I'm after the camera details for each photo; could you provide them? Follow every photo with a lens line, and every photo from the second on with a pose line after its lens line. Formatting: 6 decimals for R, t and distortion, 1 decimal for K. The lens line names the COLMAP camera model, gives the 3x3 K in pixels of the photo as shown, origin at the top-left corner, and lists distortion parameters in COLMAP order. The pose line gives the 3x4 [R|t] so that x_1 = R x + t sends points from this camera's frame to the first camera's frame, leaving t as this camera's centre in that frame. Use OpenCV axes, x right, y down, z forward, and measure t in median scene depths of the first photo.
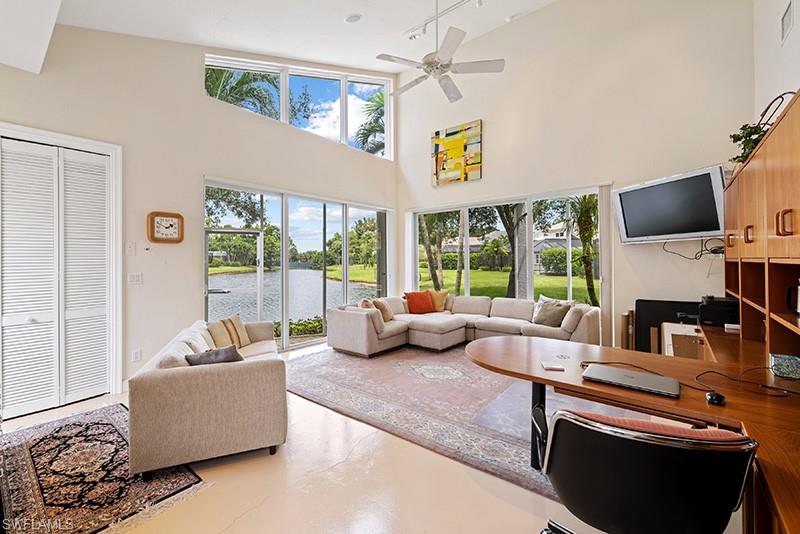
lens RADIAL K [[336.8, 0, 399.4], [0, 336.8, 261.7], [0, 0, 1]] dist [0.002949, 0.000170]
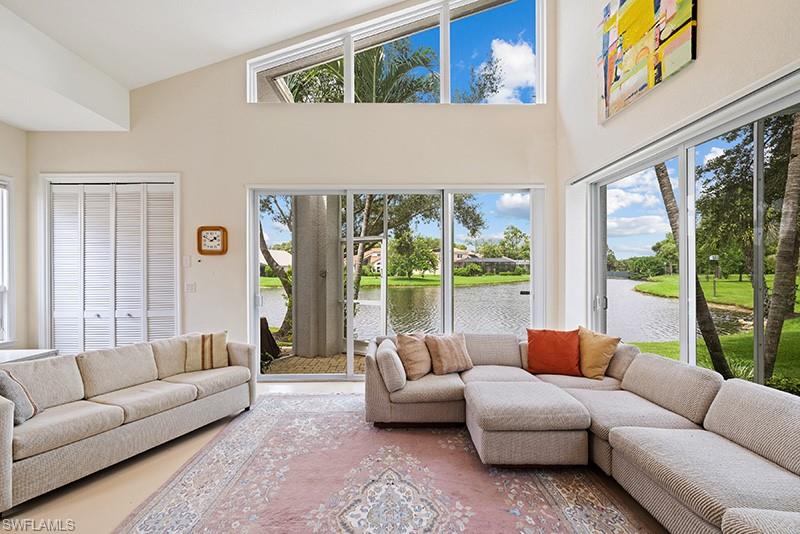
lens RADIAL K [[336.8, 0, 400.2], [0, 336.8, 272.6], [0, 0, 1]] dist [0.002949, 0.000170]
pose [[0.635405, 0.008339, -0.772134, 0.458654], [-0.002238, 0.999957, 0.008957, -0.008550], [0.772176, -0.003963, 0.635397, 0.690837]]
